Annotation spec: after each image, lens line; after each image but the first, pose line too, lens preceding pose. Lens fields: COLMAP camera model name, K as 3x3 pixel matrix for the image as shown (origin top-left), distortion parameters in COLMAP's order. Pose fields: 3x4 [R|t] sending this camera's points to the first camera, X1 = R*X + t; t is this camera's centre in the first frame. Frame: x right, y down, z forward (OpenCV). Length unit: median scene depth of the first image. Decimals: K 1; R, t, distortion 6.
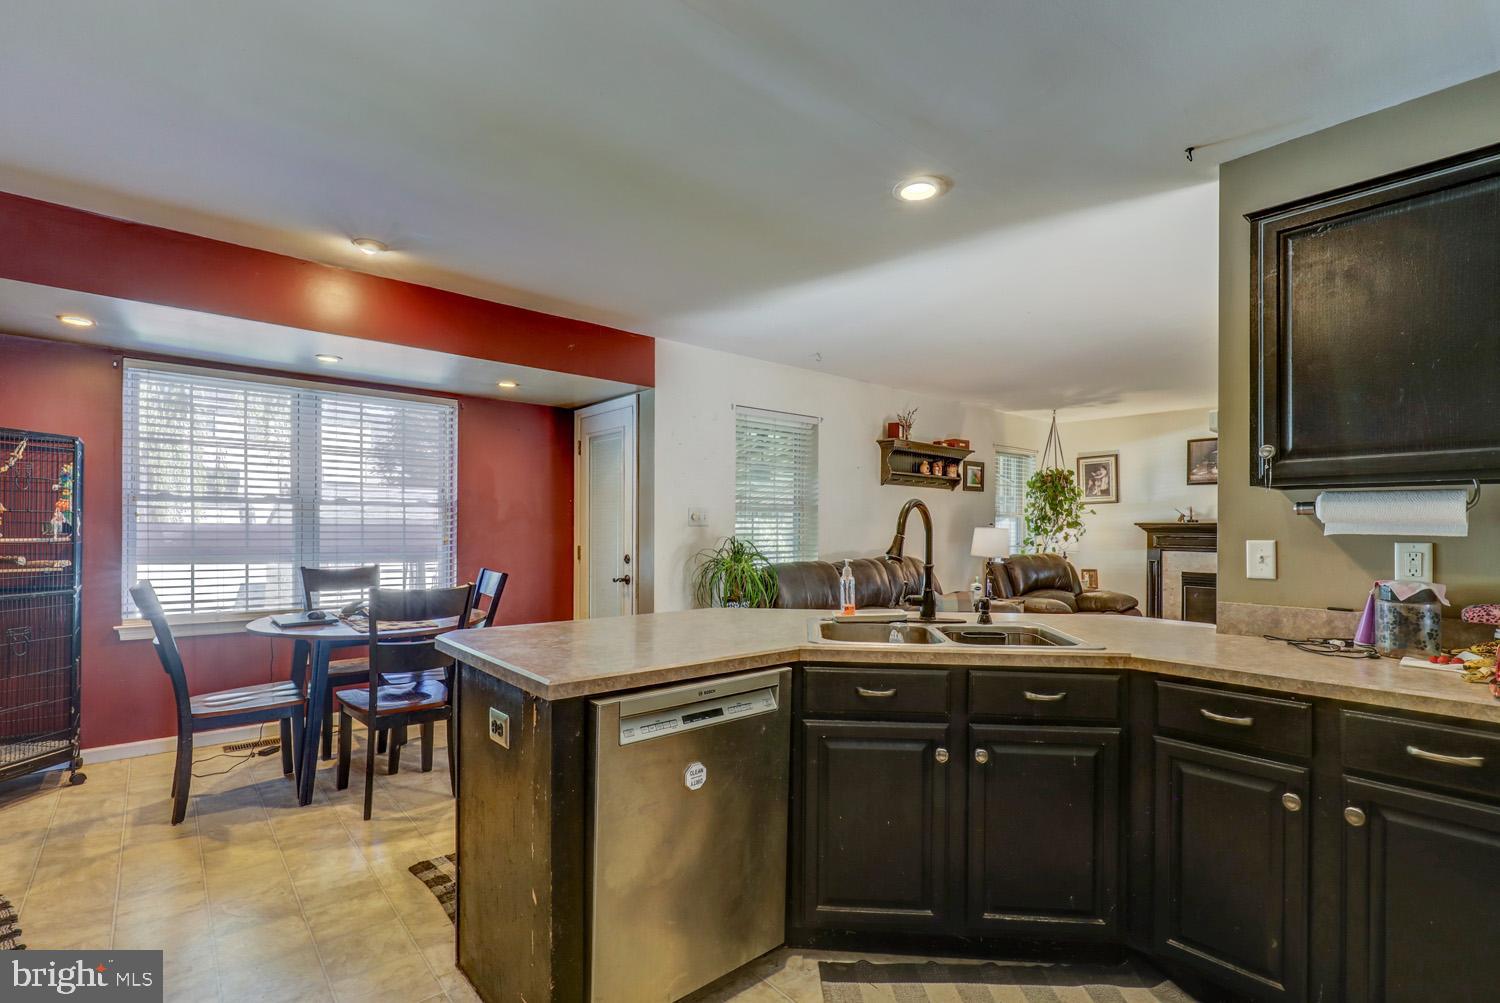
lens RADIAL K [[674.5, 0, 759.9], [0, 674.5, 526.9], [0, 0, 1]] dist [-0.002581, 0.000576]
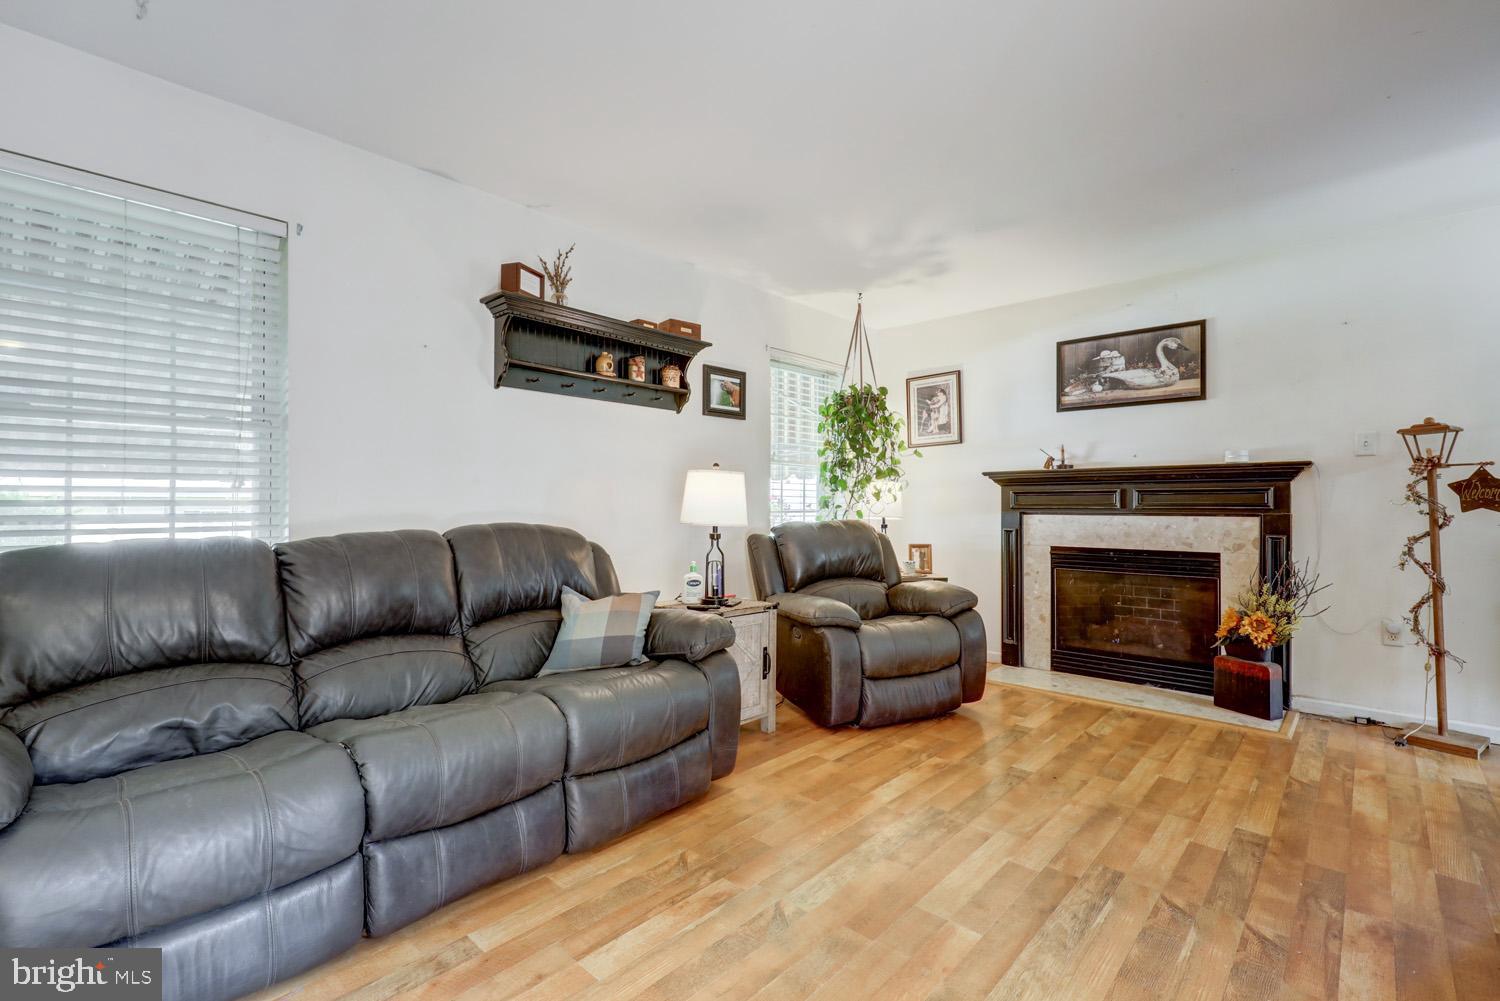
lens RADIAL K [[674.5, 0, 756.3], [0, 674.5, 499.0], [0, 0, 1]] dist [-0.002581, 0.000576]
pose [[0.992407, -0.004088, 0.122931, 0.267667], [0.004800, 0.999973, -0.005498, 0.023240], [-0.122905, 0.006046, 0.992400, 0.394338]]
